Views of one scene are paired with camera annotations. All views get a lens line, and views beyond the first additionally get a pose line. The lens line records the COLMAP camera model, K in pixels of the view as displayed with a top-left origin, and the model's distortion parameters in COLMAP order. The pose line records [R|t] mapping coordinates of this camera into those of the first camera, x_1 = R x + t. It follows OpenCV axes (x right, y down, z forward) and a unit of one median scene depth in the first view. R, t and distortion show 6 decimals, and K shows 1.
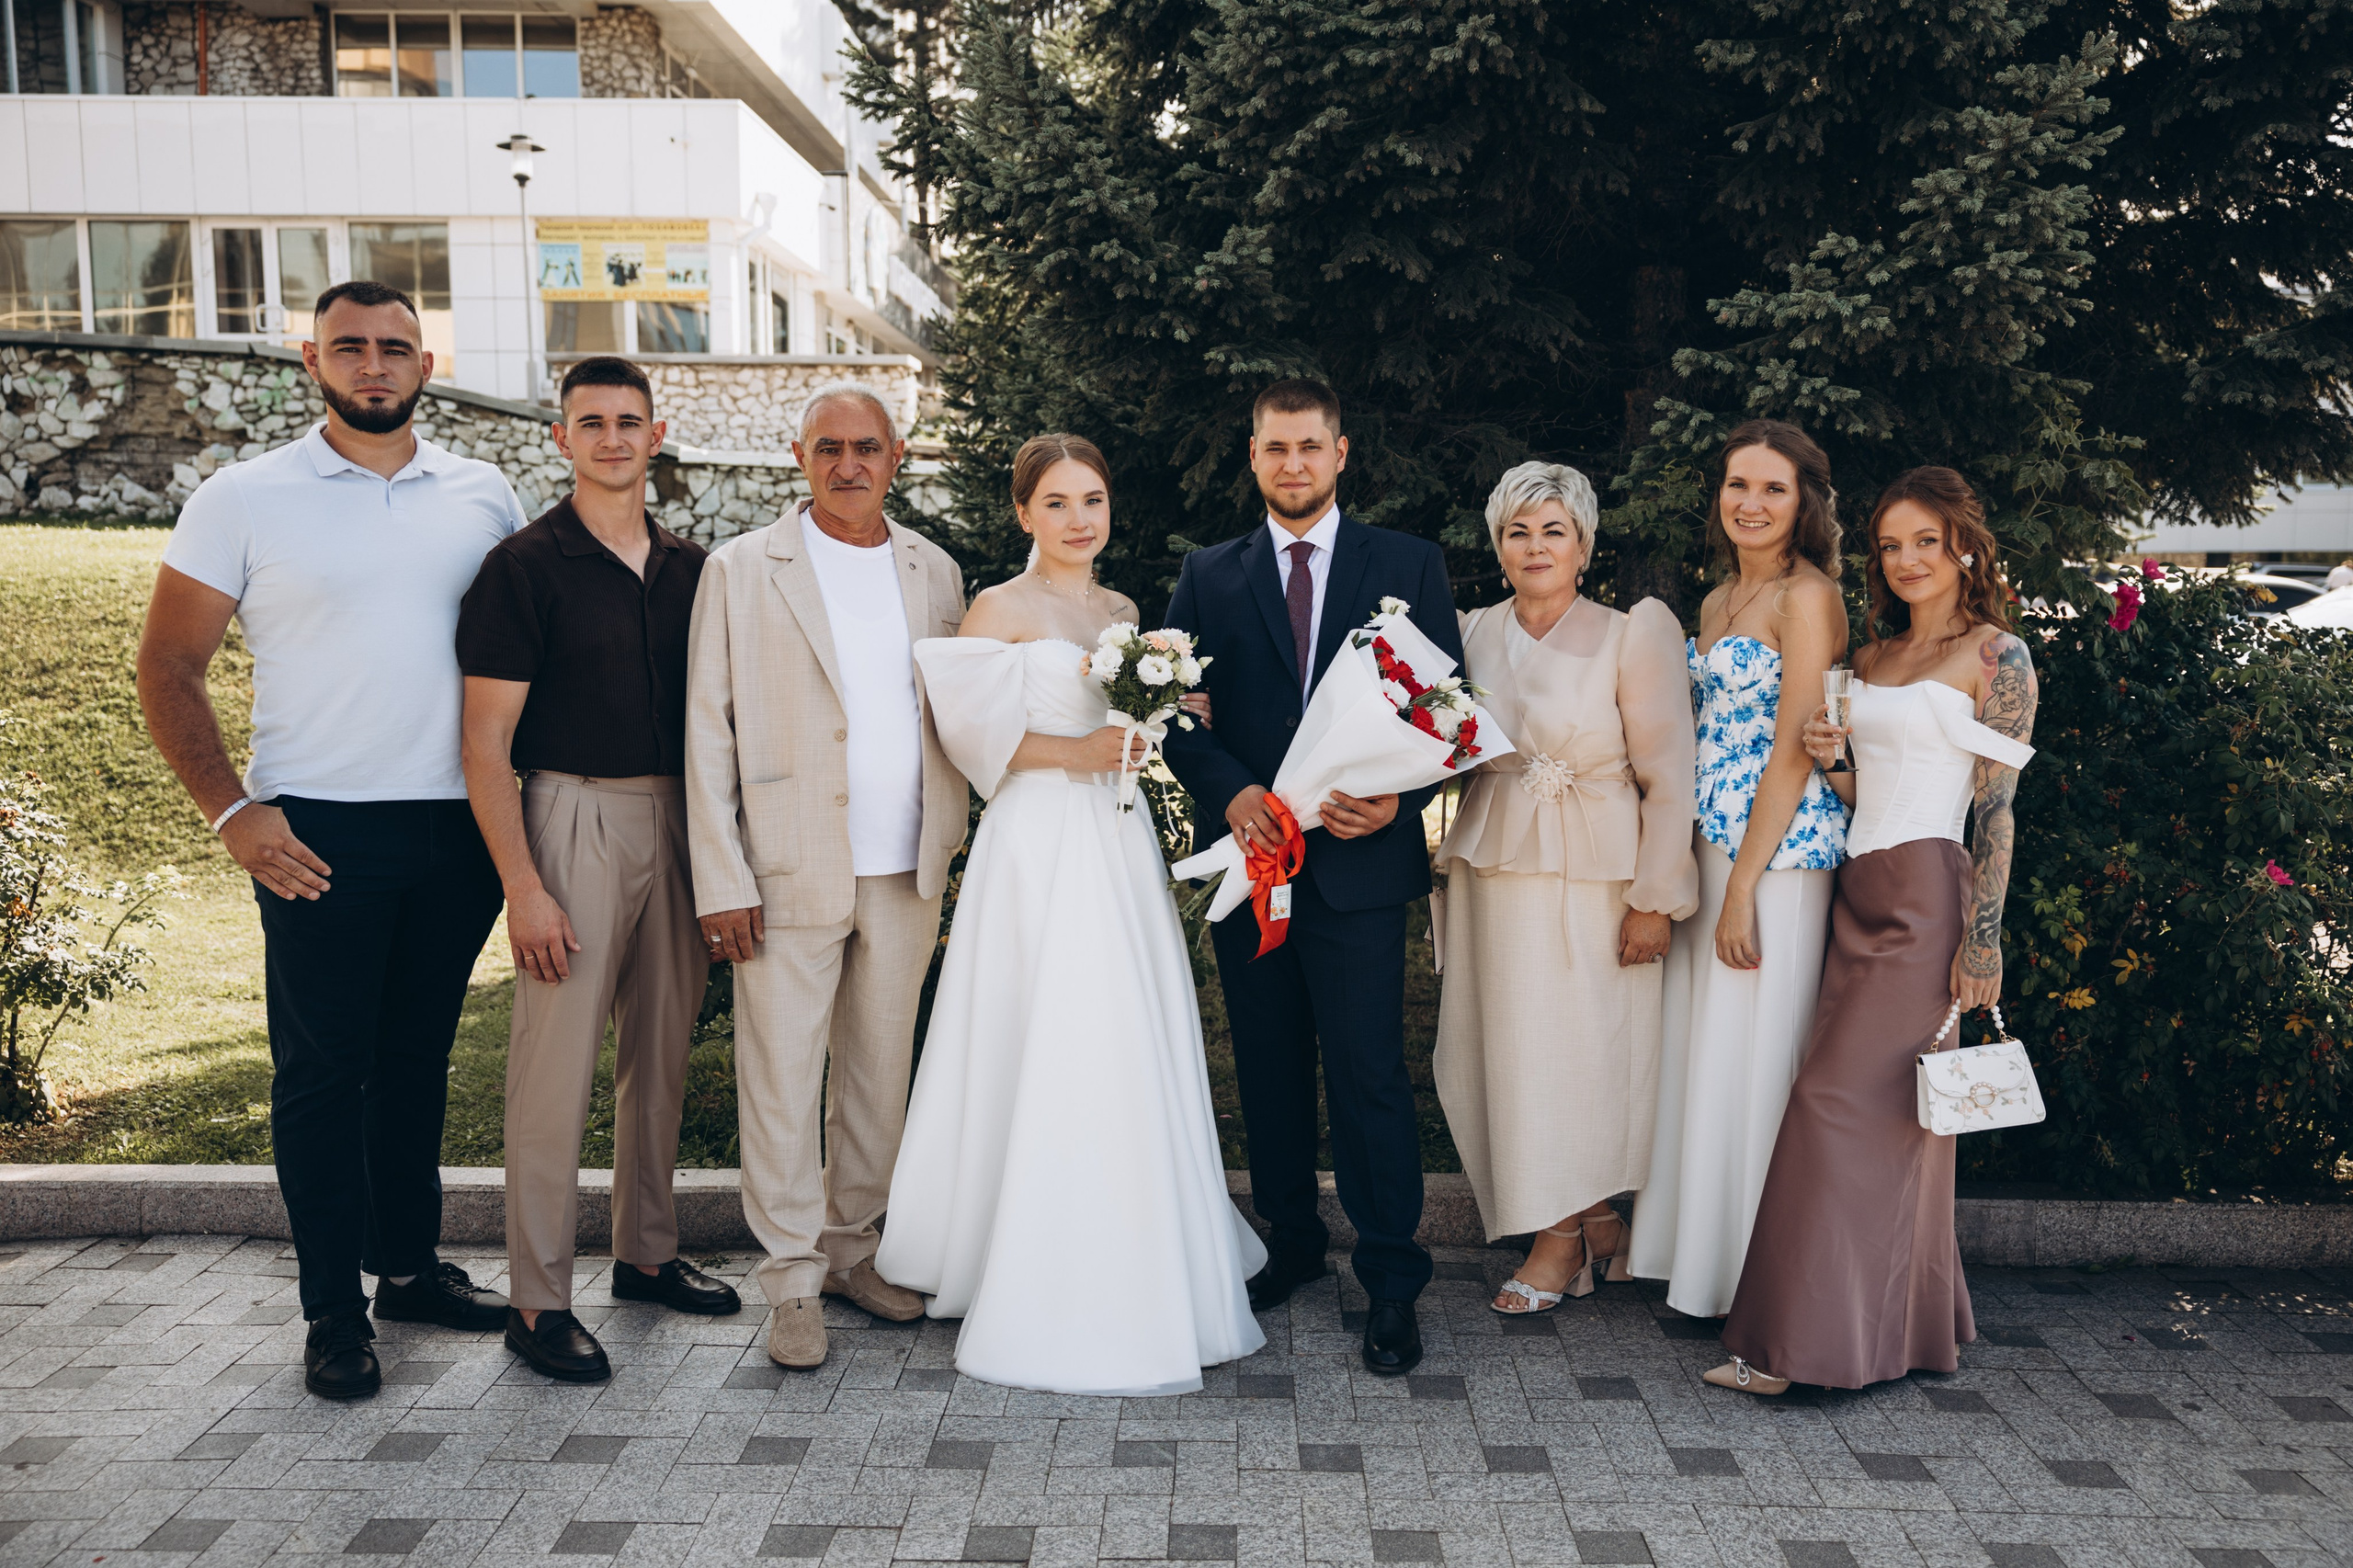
lens RADIAL K [[2141.0, 0, 1176.5], [0, 2141.0, 784.0], [0, 0, 1]] dist [0.025574, -0.013187]
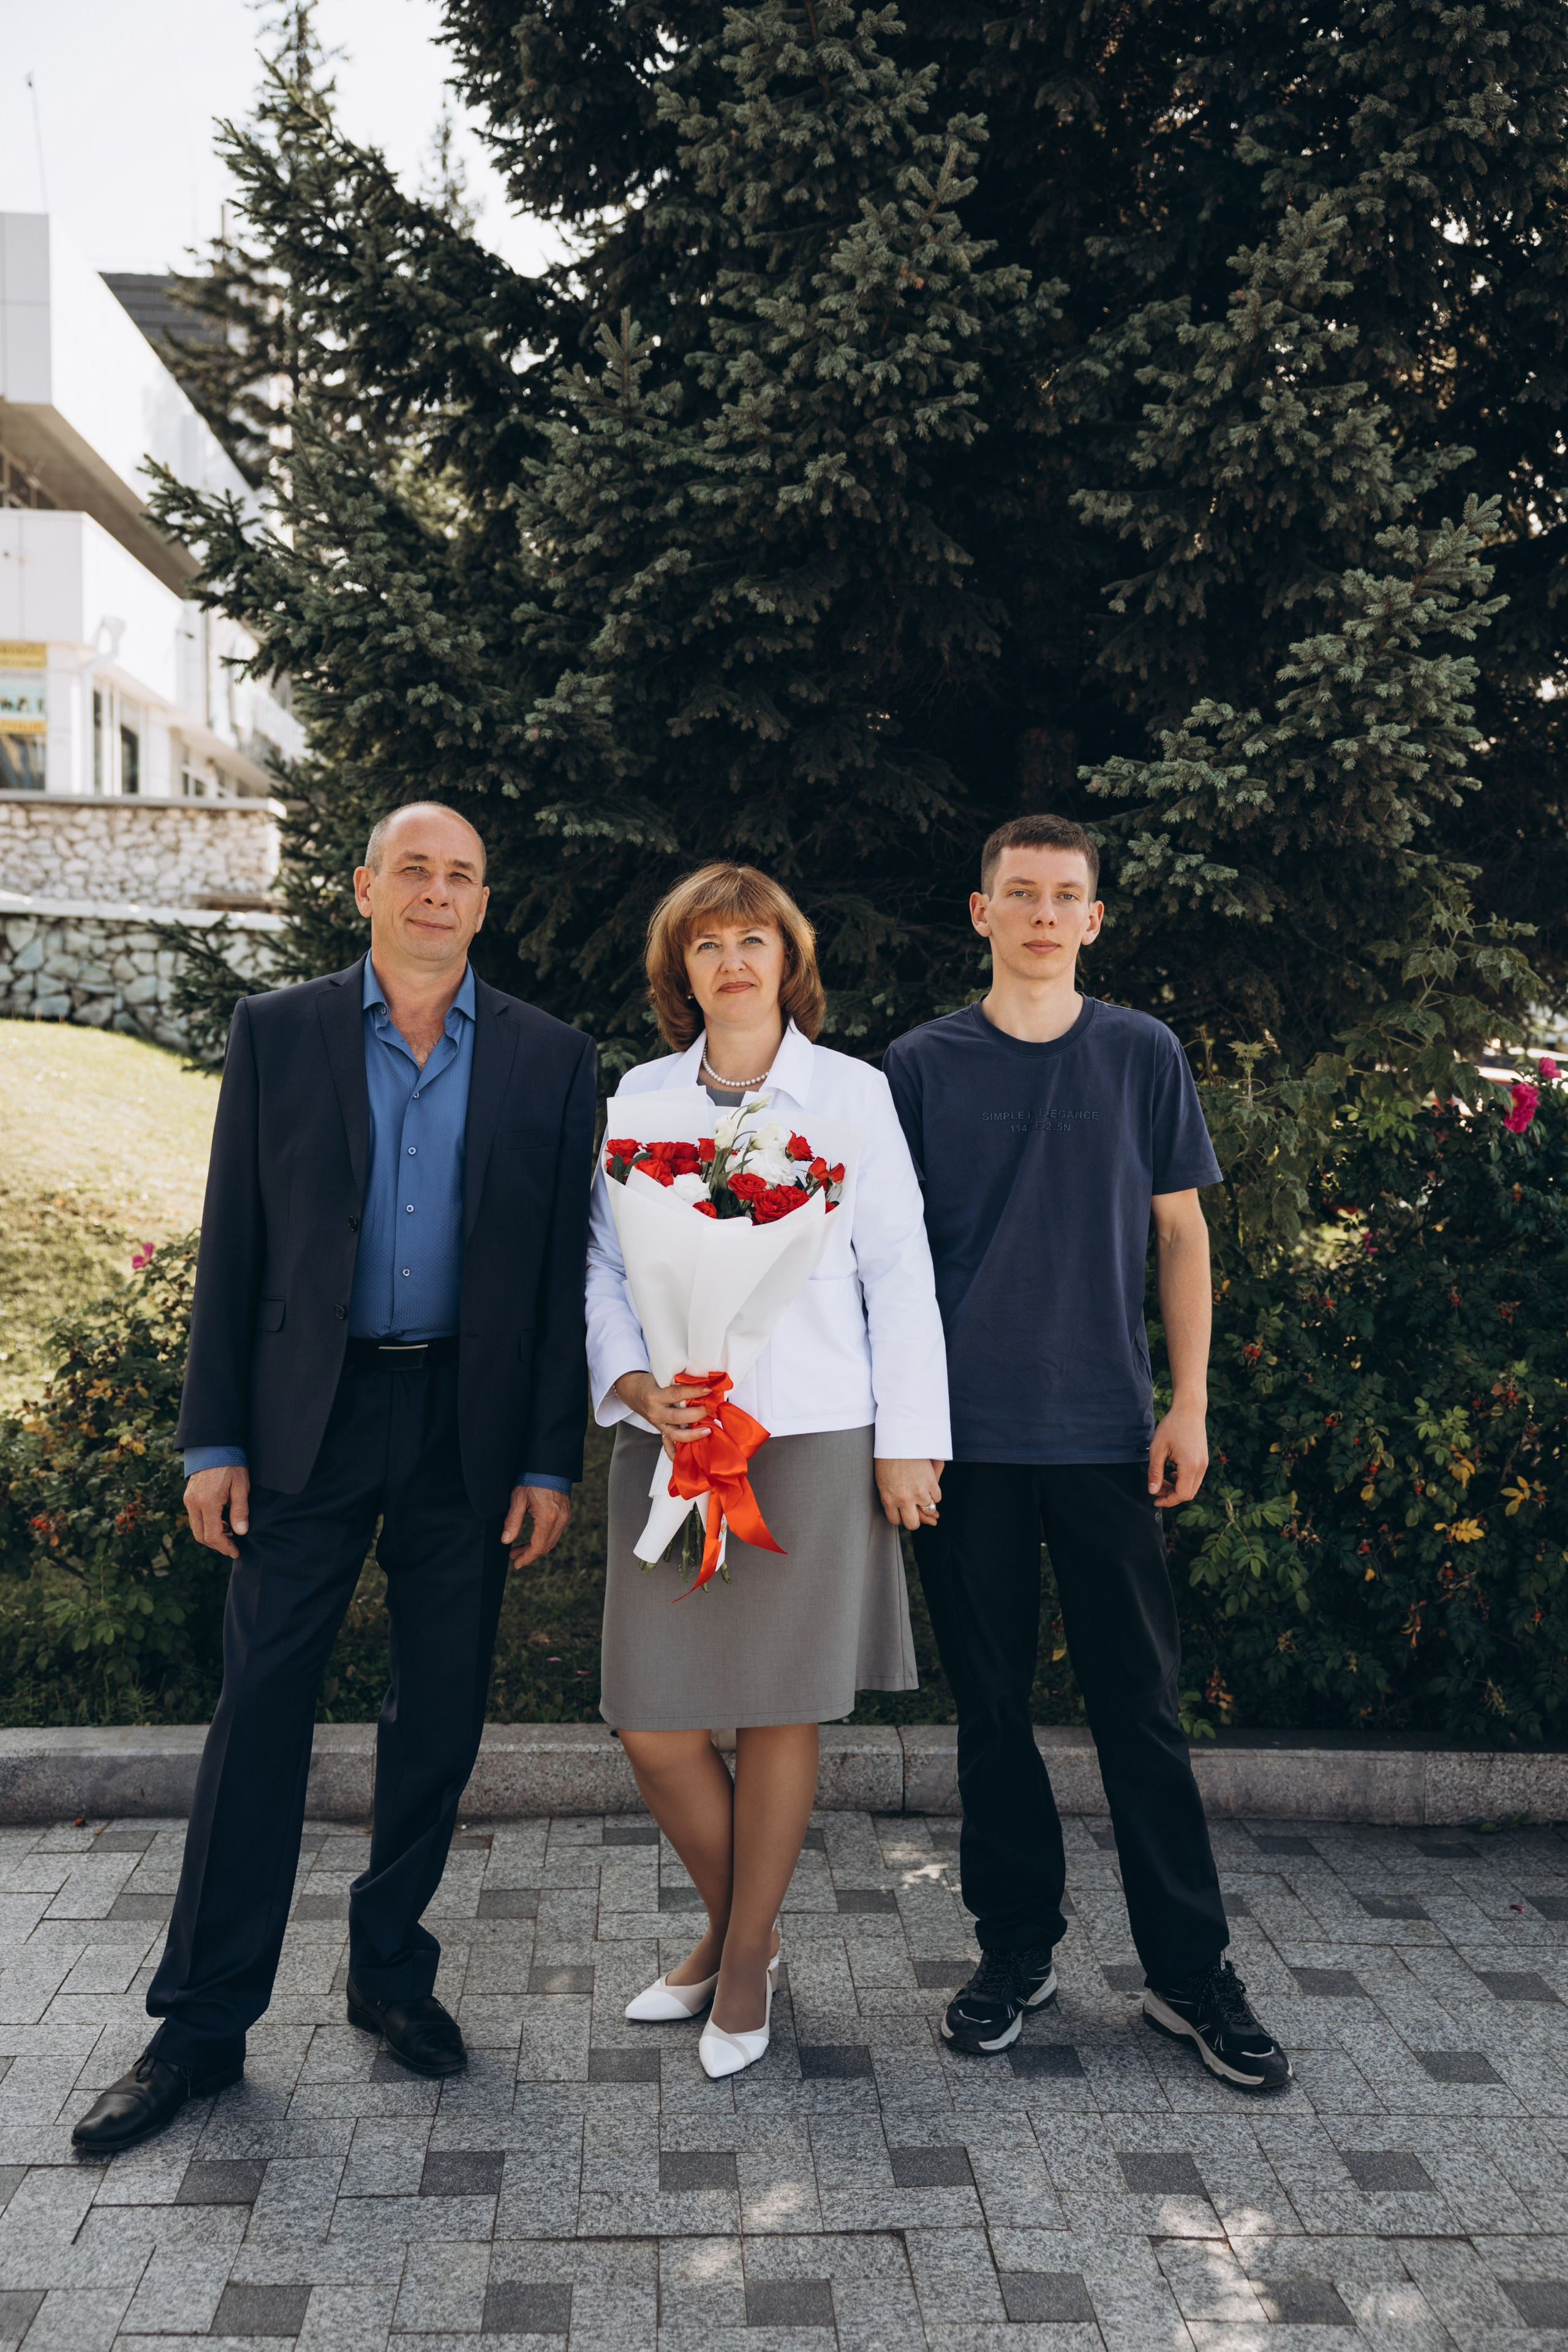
lens RADIAL K [[2329.7, 0, 784.0], [0, 2329.7, 1176.0], [0, 0, 1]] dist [0.058090, -0.047767]
pose [[0.995957, 0.013206, 0.088853, 0.033532], [-0.009435, 0.999042, -0.042729, -0.005602], [-0.089332, 0.041718, 0.995128, 0.019315]]
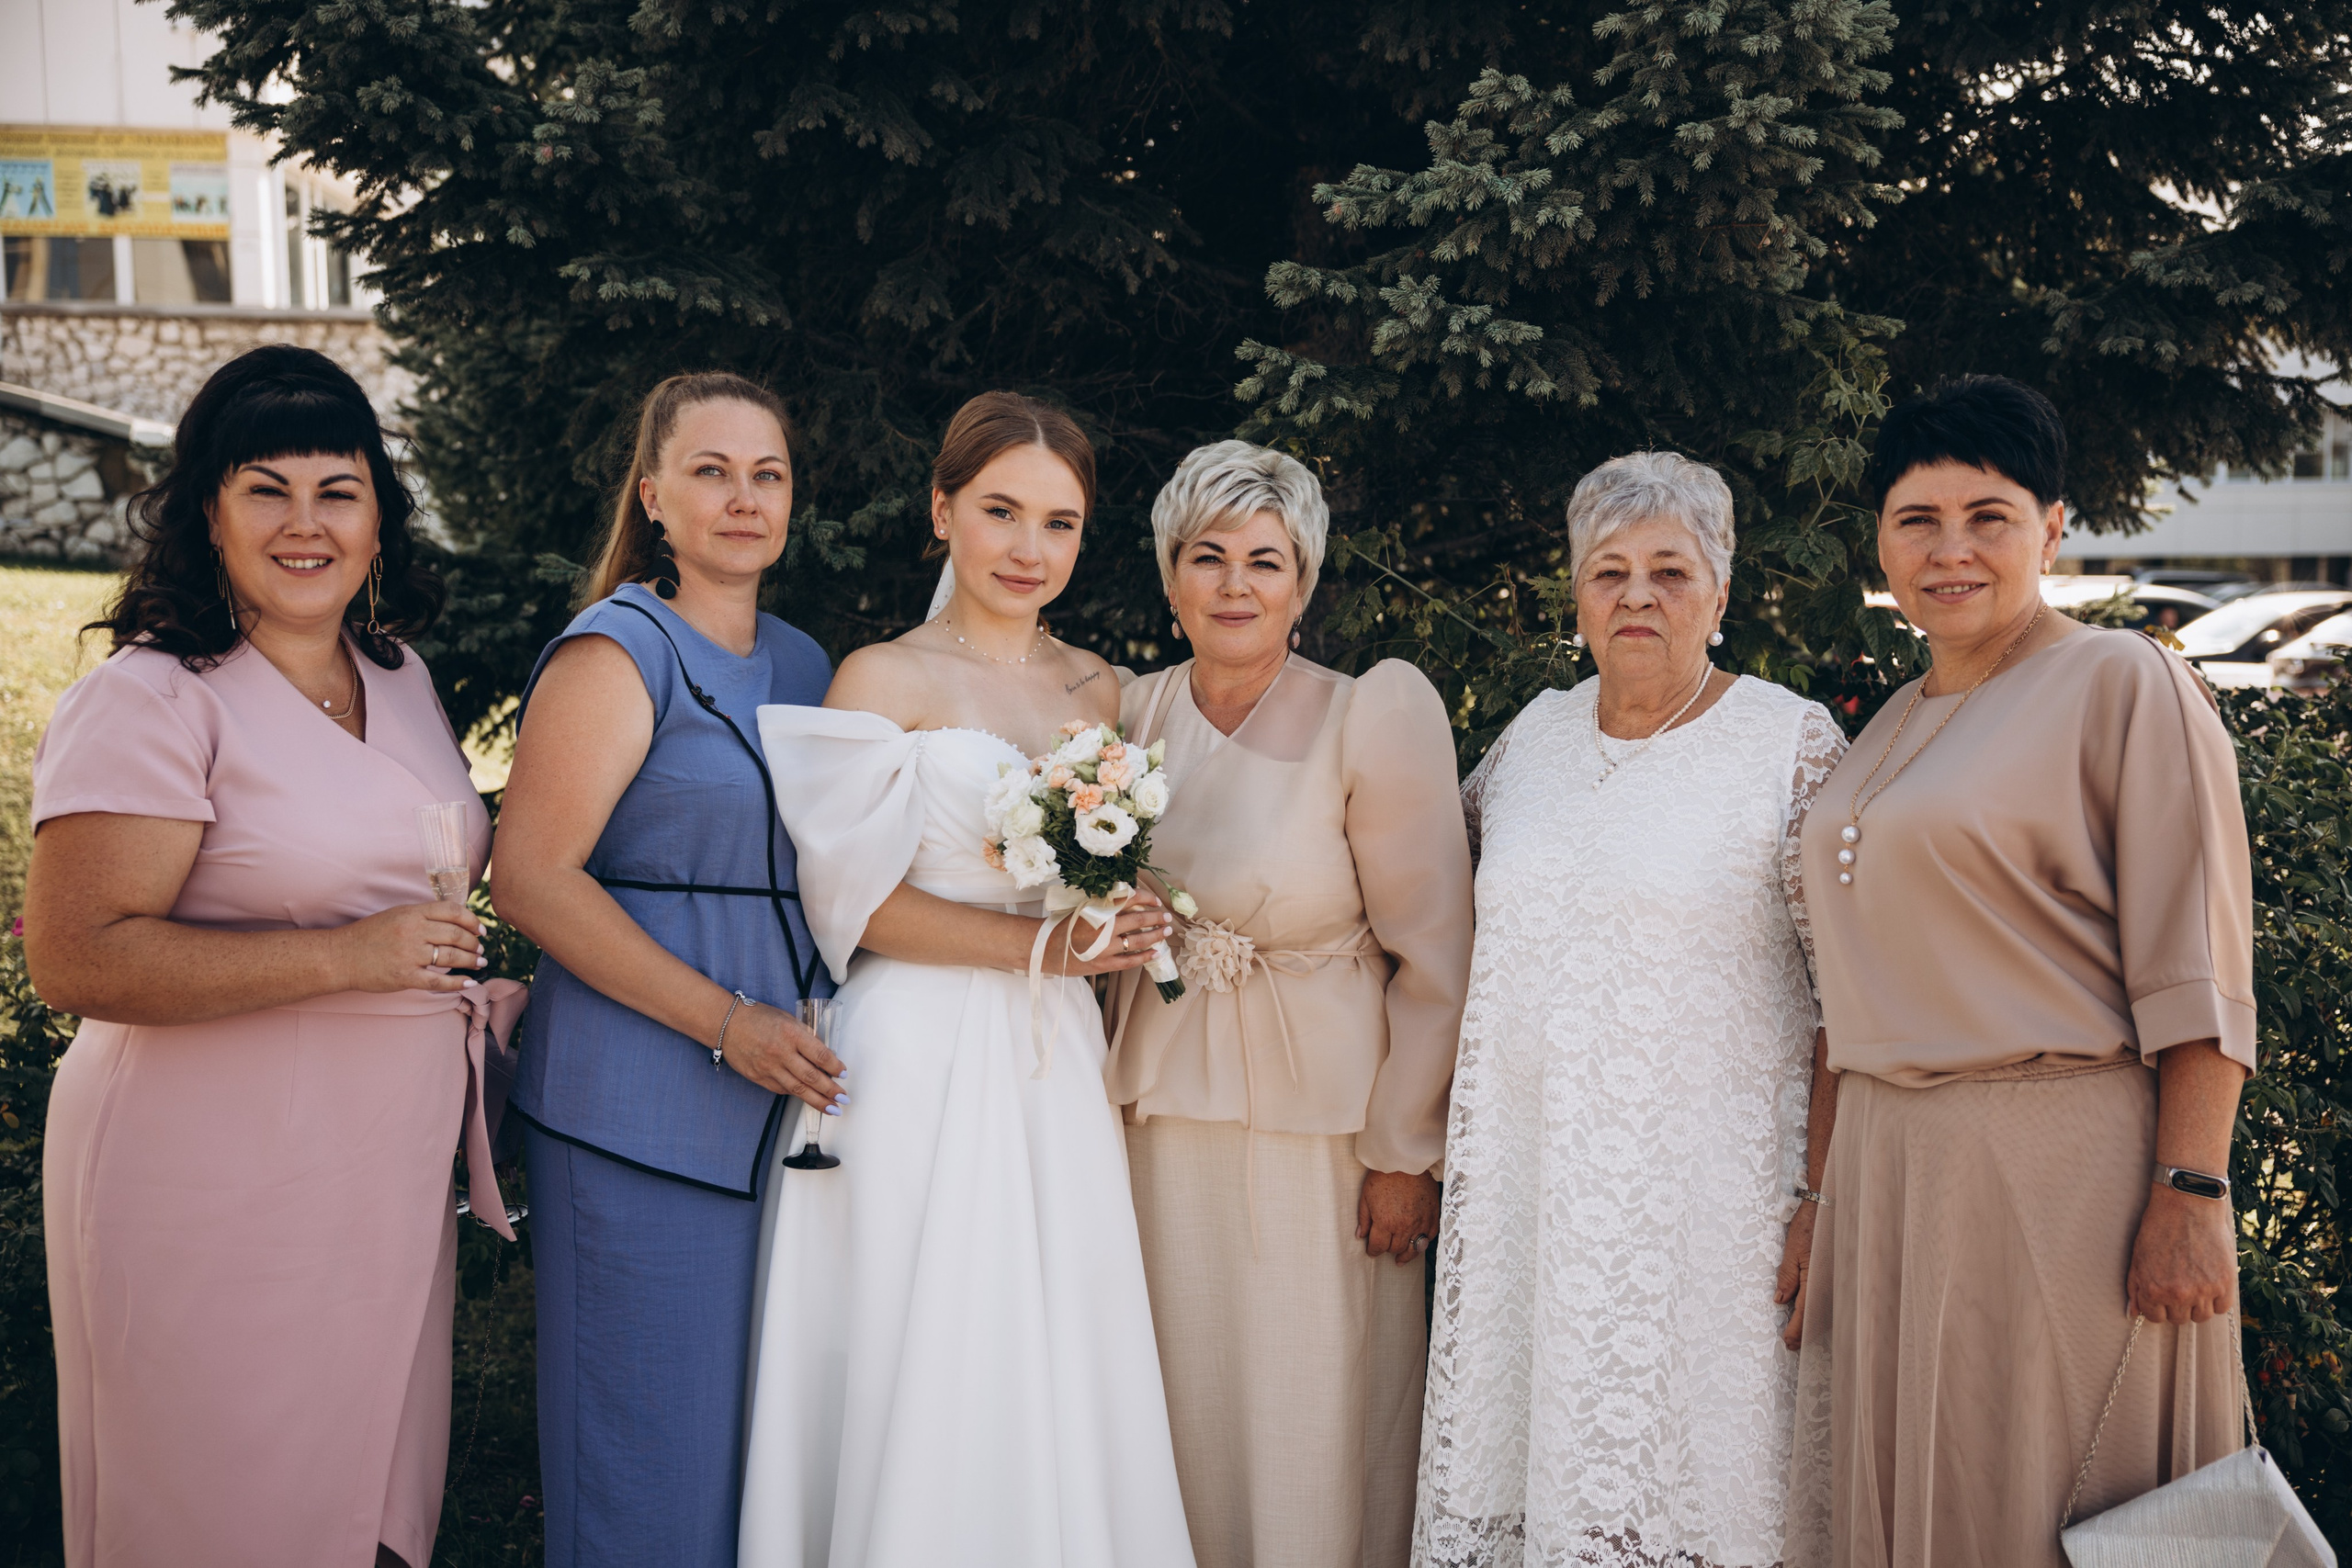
lens RADIAL K [[2552.2, 0, 1203.1], [0, 2552.2, 795.3], [0, 0, 1]] dist [0.193438, -0.369080]
pose [[0.993364, -0.014314, 0.114120, 0.122962], [0.016262, 0.999737, -0.016160, -0.033493], [-0.113859, 0.017909, 0.993336, 0.248519]]
